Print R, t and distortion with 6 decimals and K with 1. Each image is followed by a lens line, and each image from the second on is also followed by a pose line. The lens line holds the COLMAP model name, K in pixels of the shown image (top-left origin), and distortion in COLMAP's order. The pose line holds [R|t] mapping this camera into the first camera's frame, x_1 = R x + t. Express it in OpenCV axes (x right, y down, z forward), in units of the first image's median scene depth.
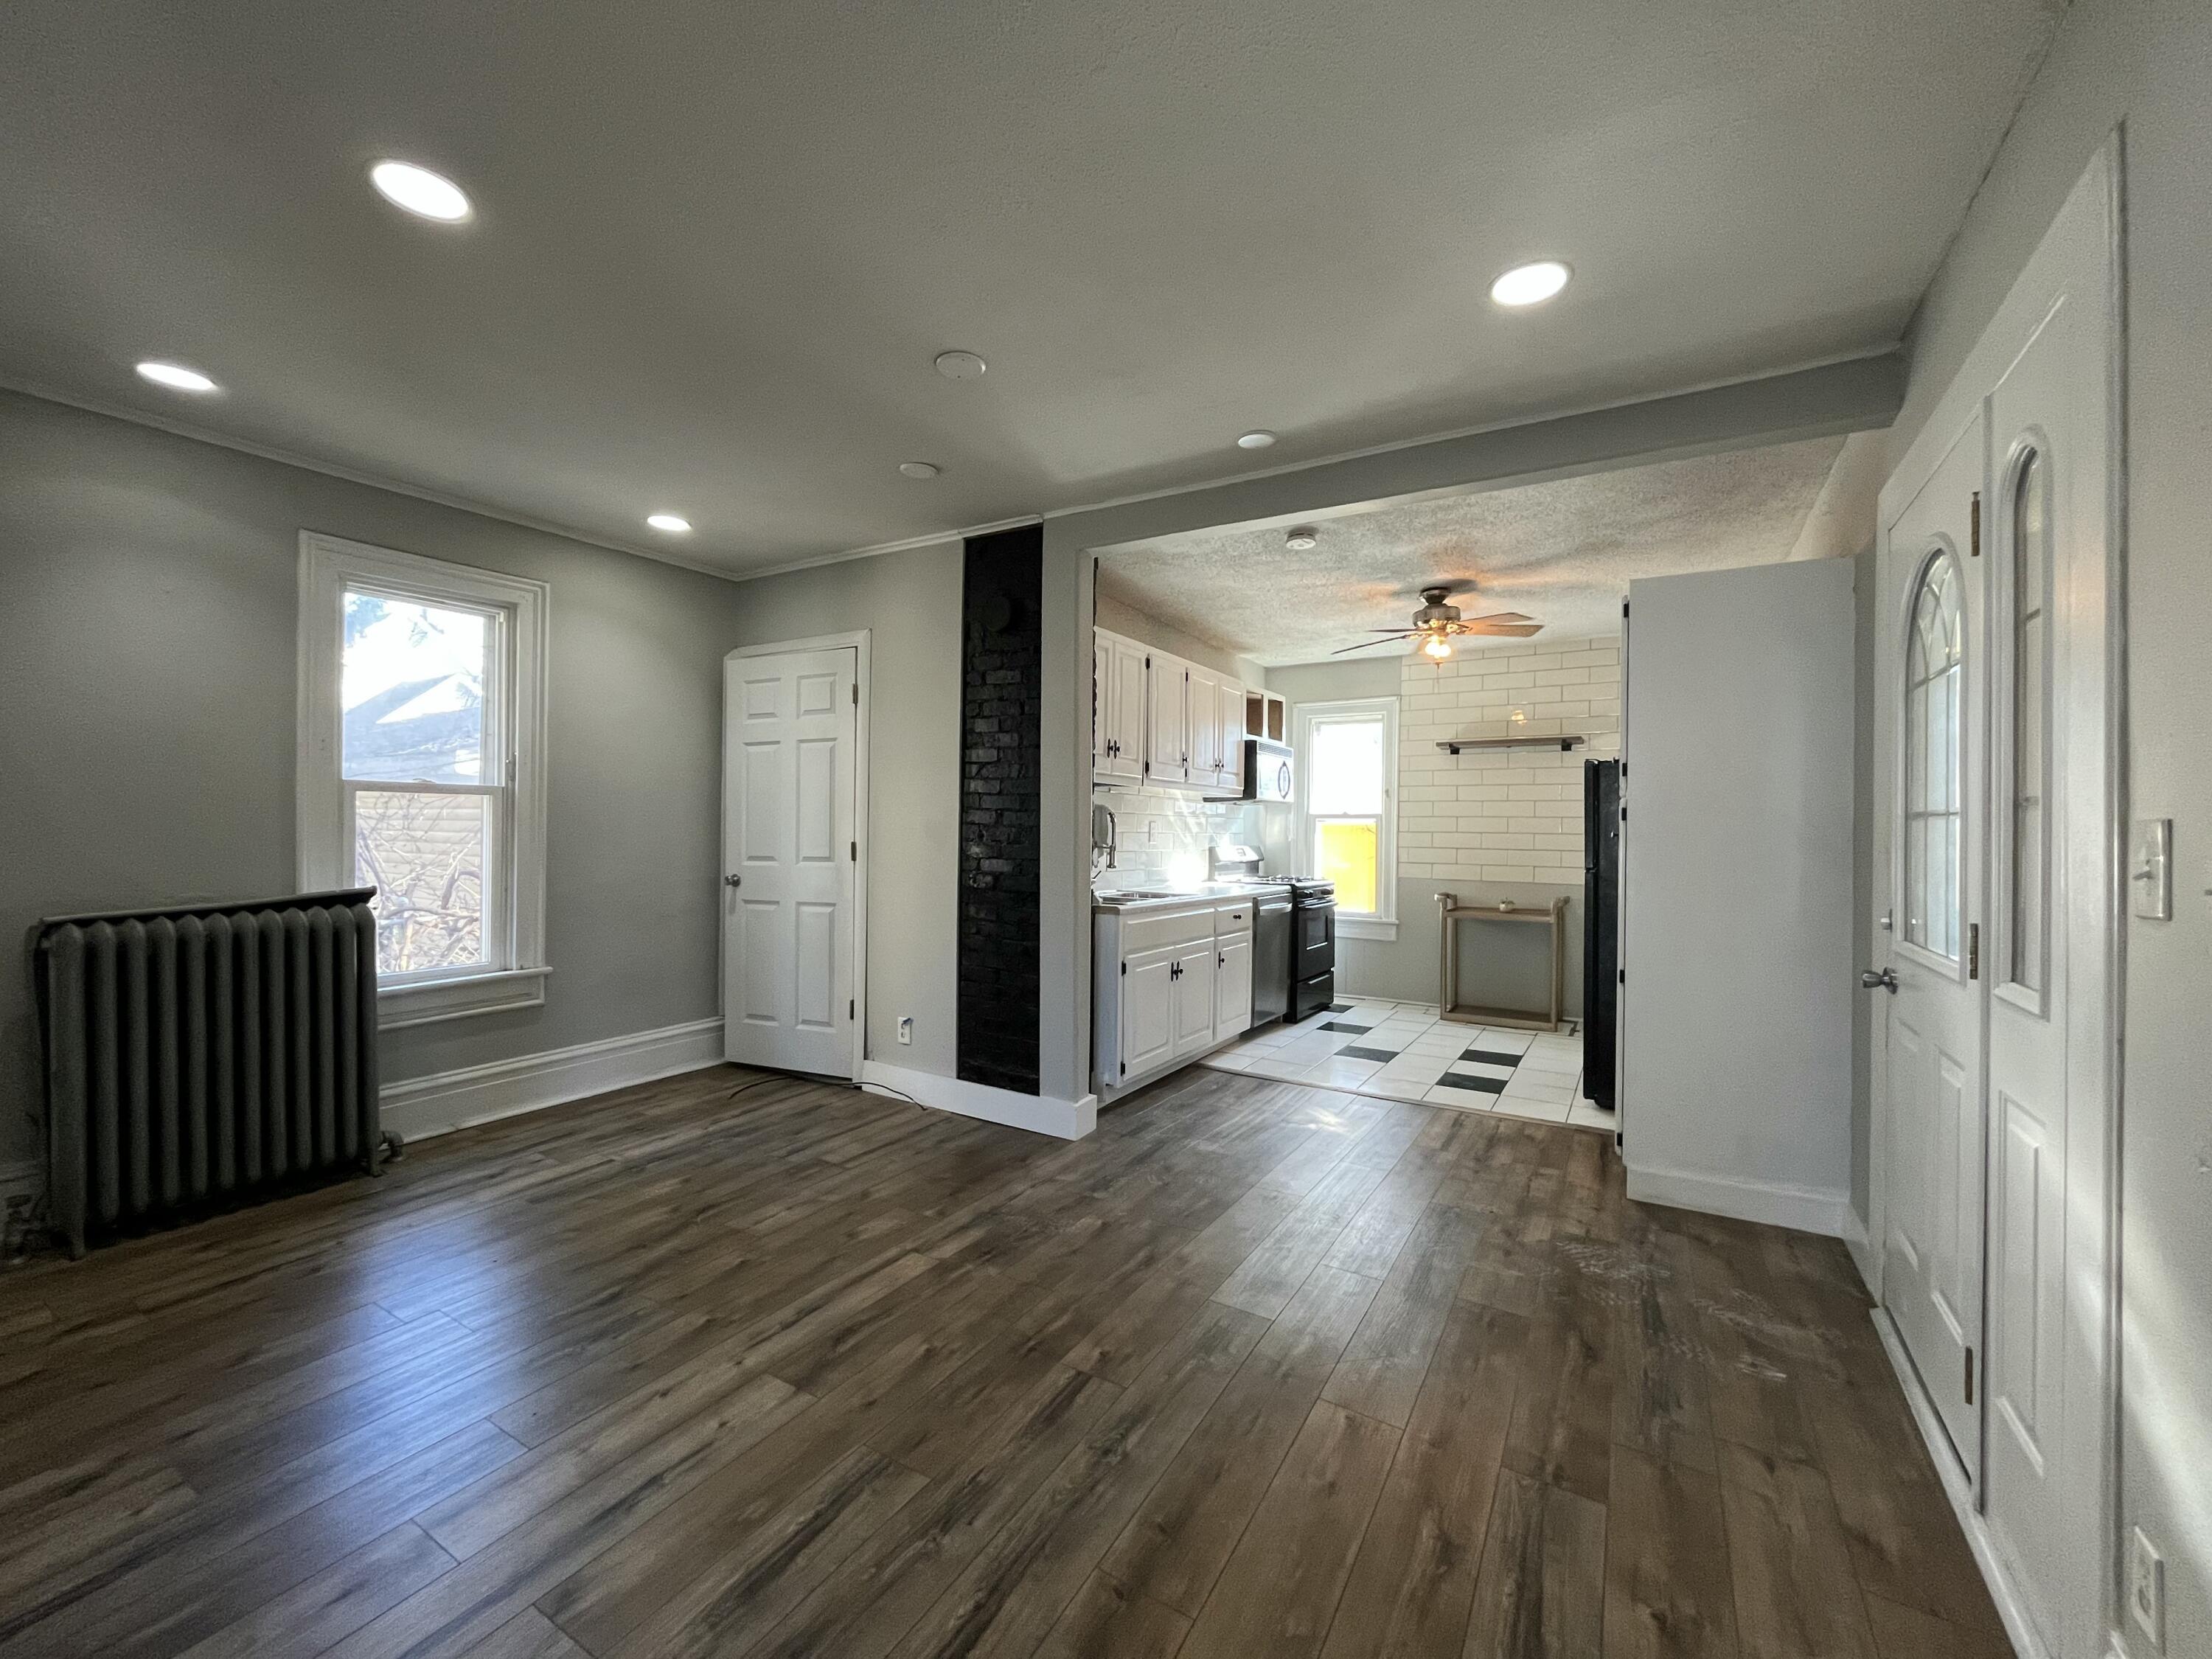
lens RADIAL K [[893.4, 0, 1099.6], [0, 893.4, 822.5], [0, 0, 1]] dist [-0.003194, -0.000182]
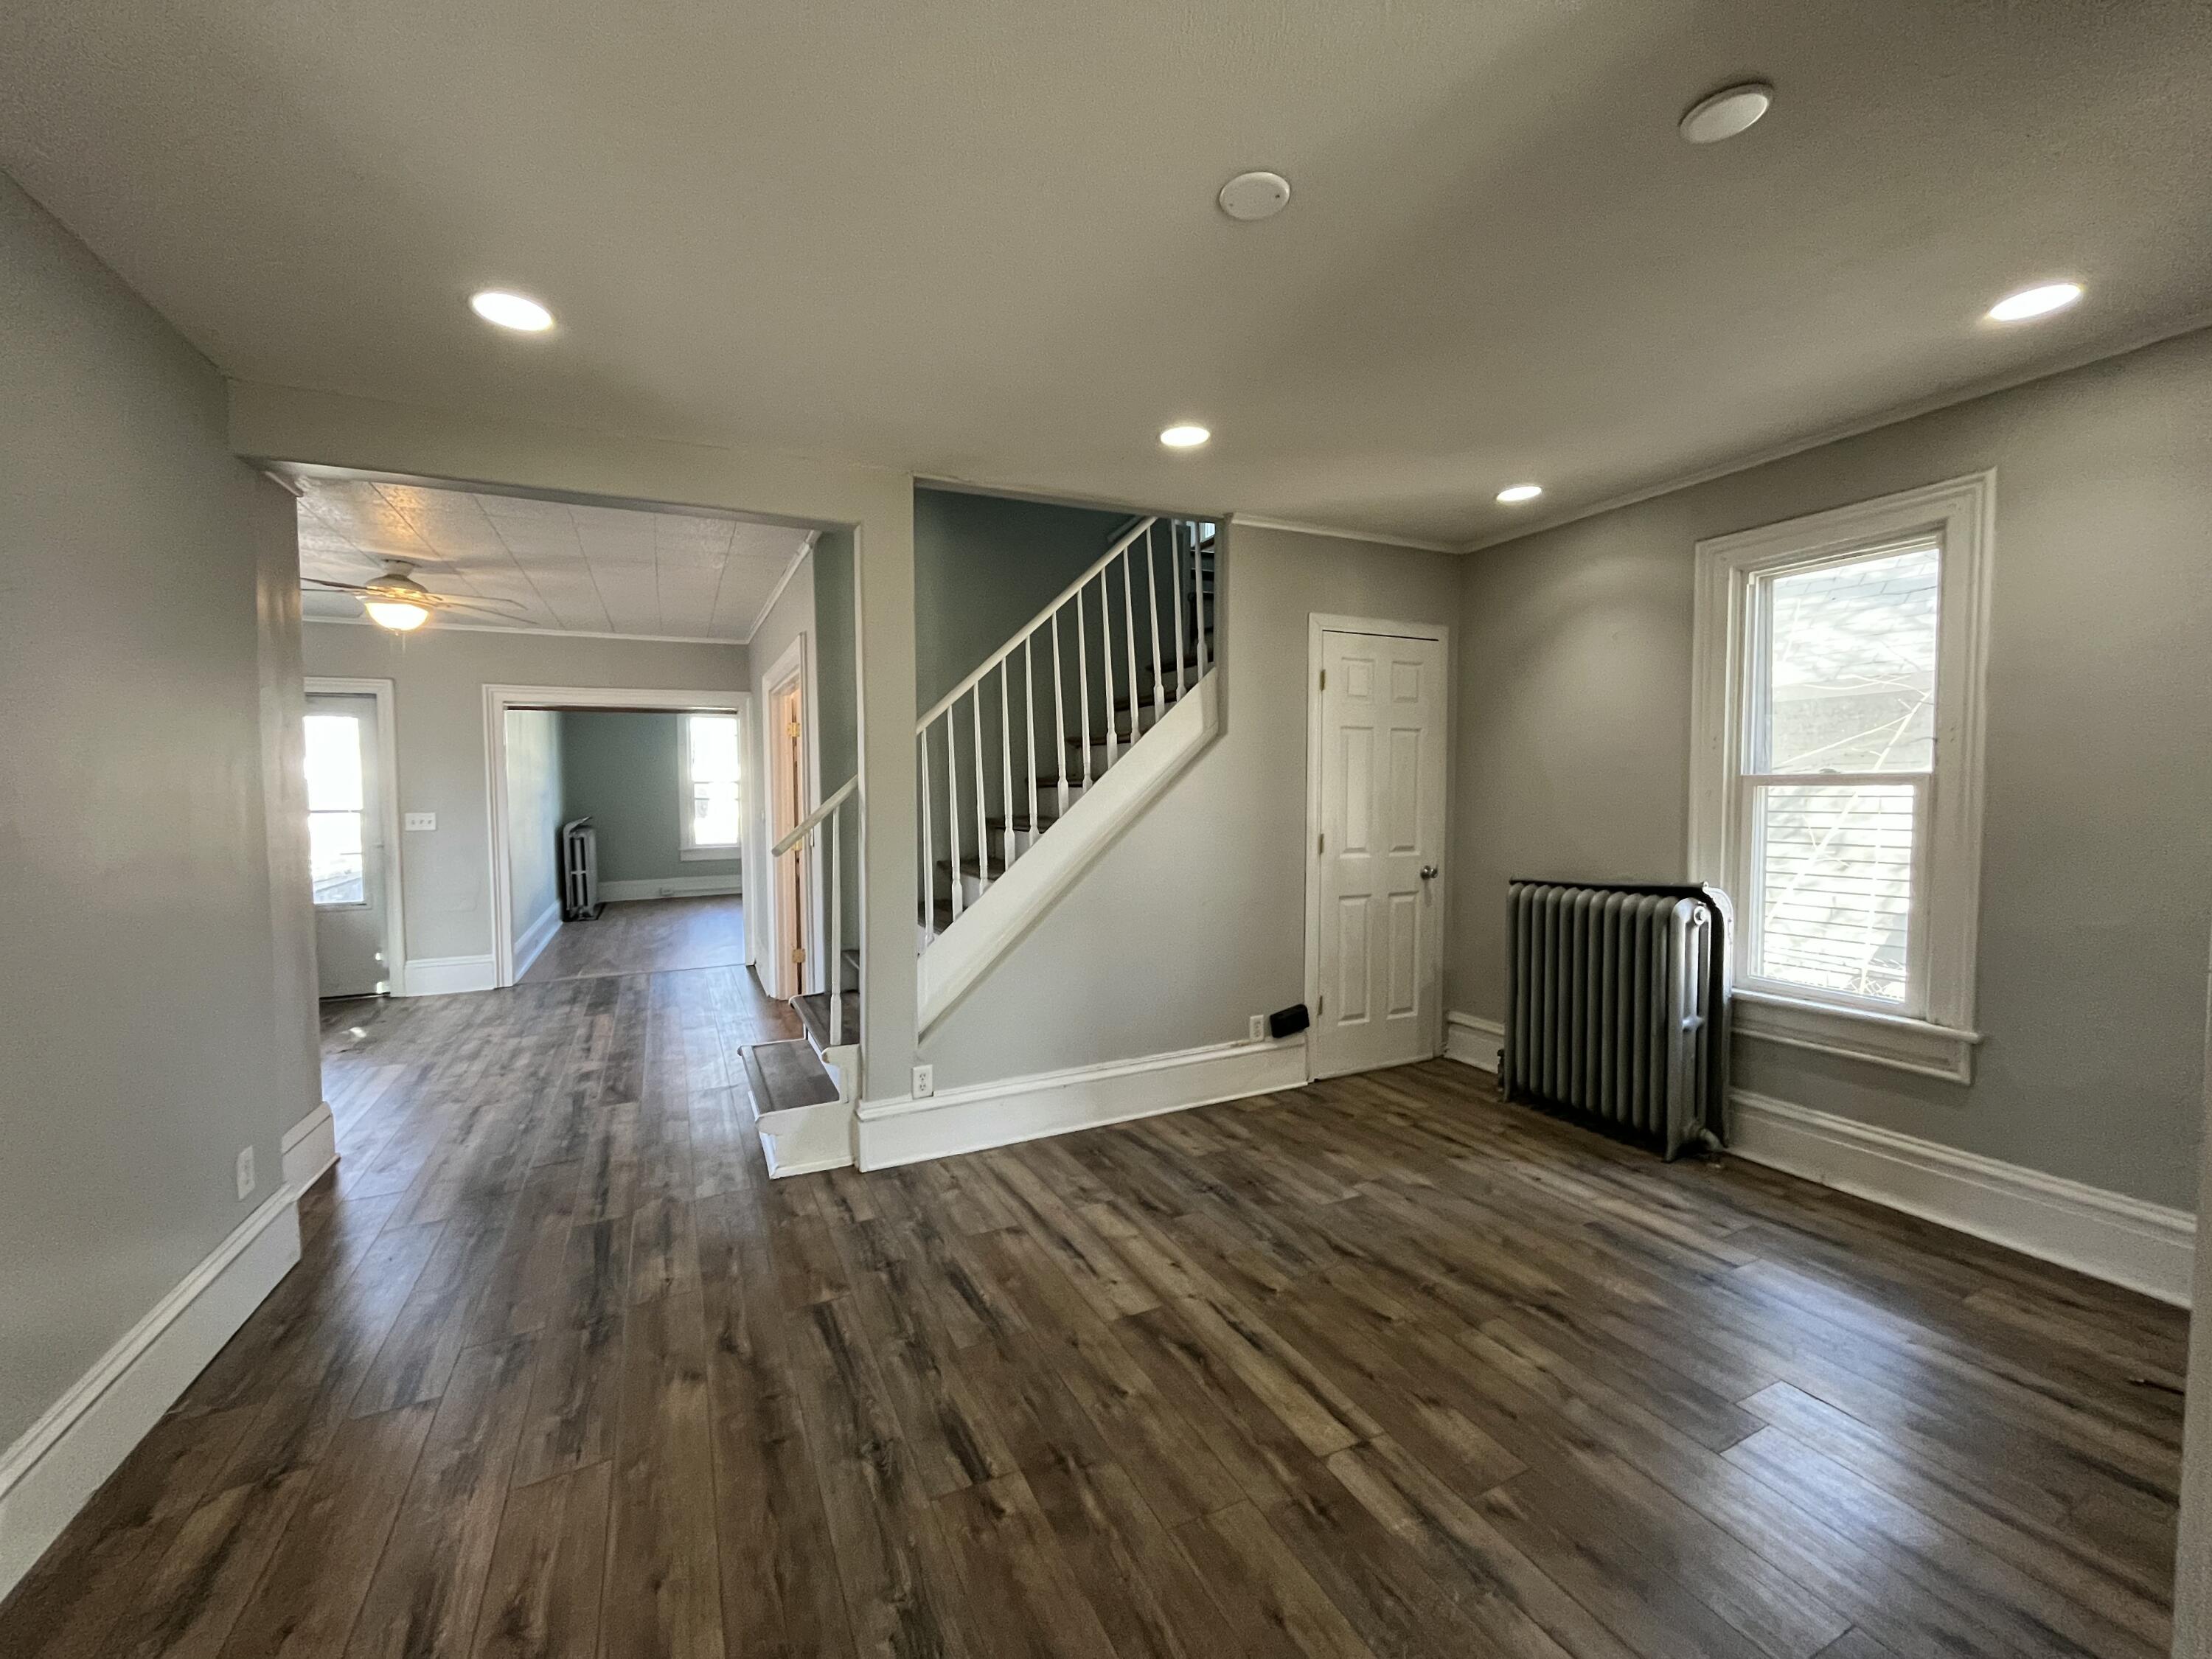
lens RADIAL K [[893.4, 0, 1087.6], [0, 893.4, 817.9], [0, 0, 1]] dist [-0.003194, -0.000182]
pose [[-0.552666, 0.020782, -0.833144, 0.468957], [0.001495, 0.999712, 0.023945, -0.029886], [0.833402, 0.011988, -0.552538, 1.153808]]
